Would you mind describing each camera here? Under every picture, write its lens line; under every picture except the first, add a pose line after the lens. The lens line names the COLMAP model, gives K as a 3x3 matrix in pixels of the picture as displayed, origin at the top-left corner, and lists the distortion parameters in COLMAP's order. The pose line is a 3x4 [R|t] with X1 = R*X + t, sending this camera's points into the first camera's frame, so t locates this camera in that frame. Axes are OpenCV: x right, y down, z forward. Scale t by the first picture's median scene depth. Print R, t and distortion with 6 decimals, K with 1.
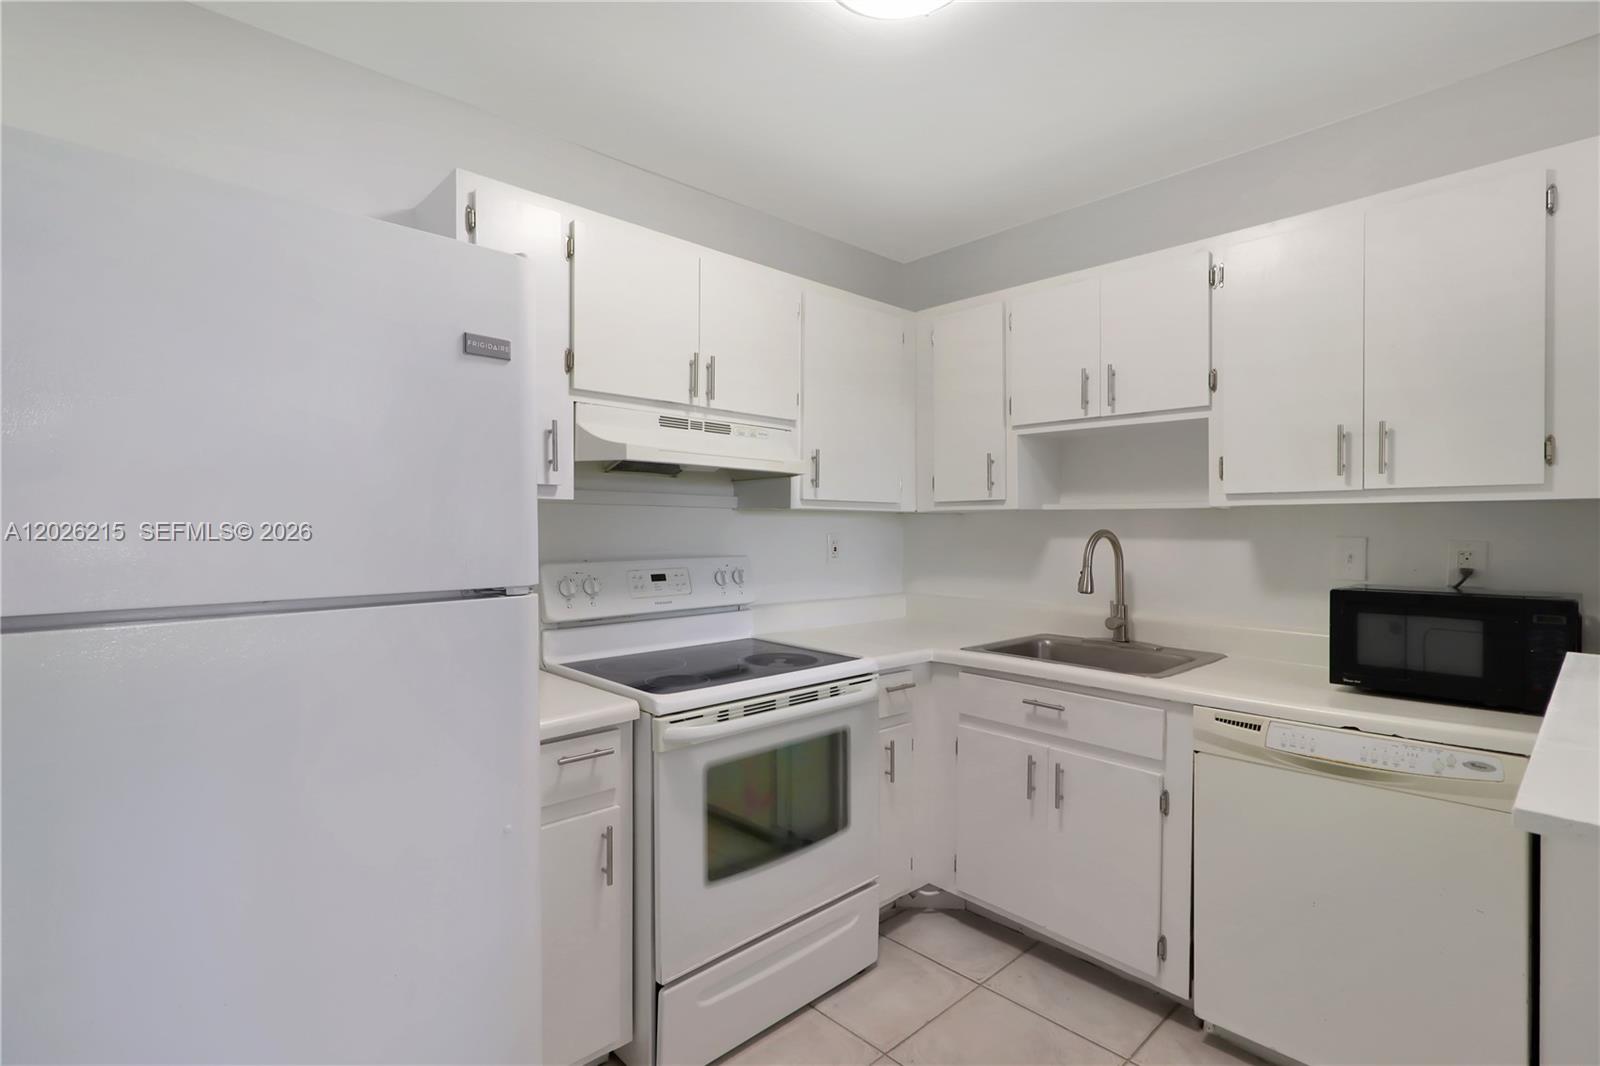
lens RADIAL K [[758.3, 0, 808.5], [0, 758.3, 531.4], [0, 0, 1]] dist [-0.003163, 0.001260]
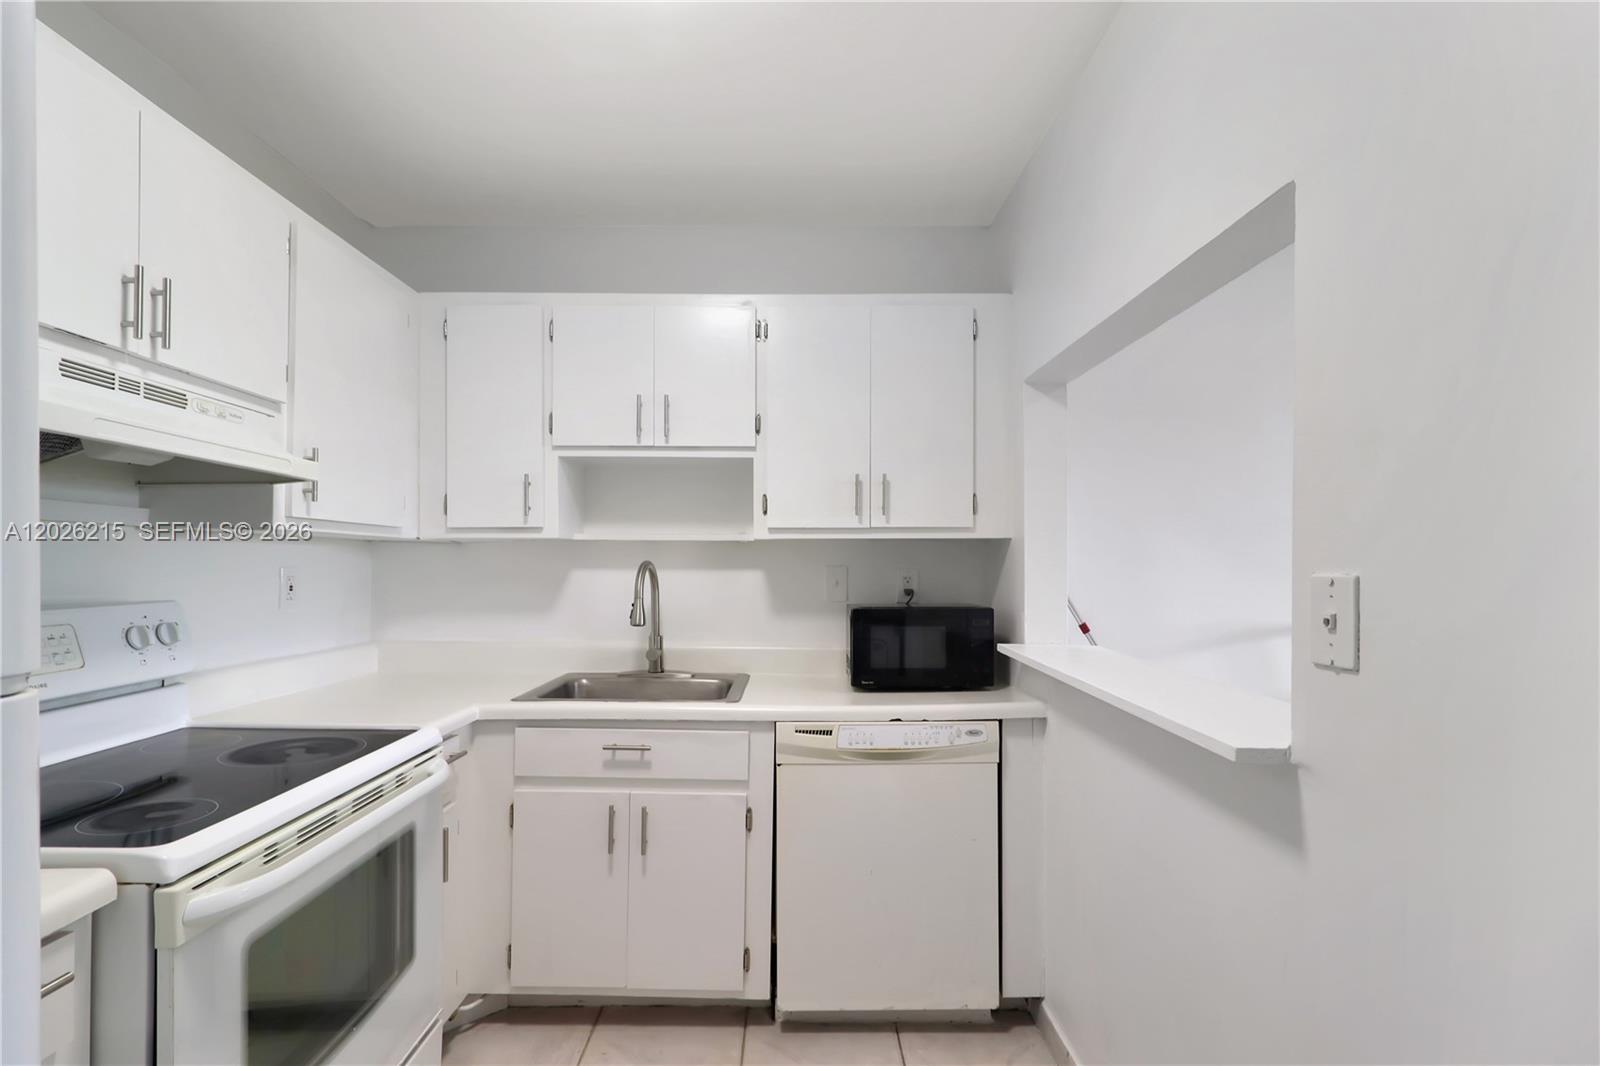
lens RADIAL K [[758.3, 0, 800.6], [0, 758.3, 557.5], [0, 0, 1]] dist [-0.003163, 0.001260]
pose [[0.682725, 0.004185, 0.730663, -0.224879], [0.004459, 0.999941, -0.009893, 0.004823], [-0.730662, 0.010013, 0.682666, 0.204008]]
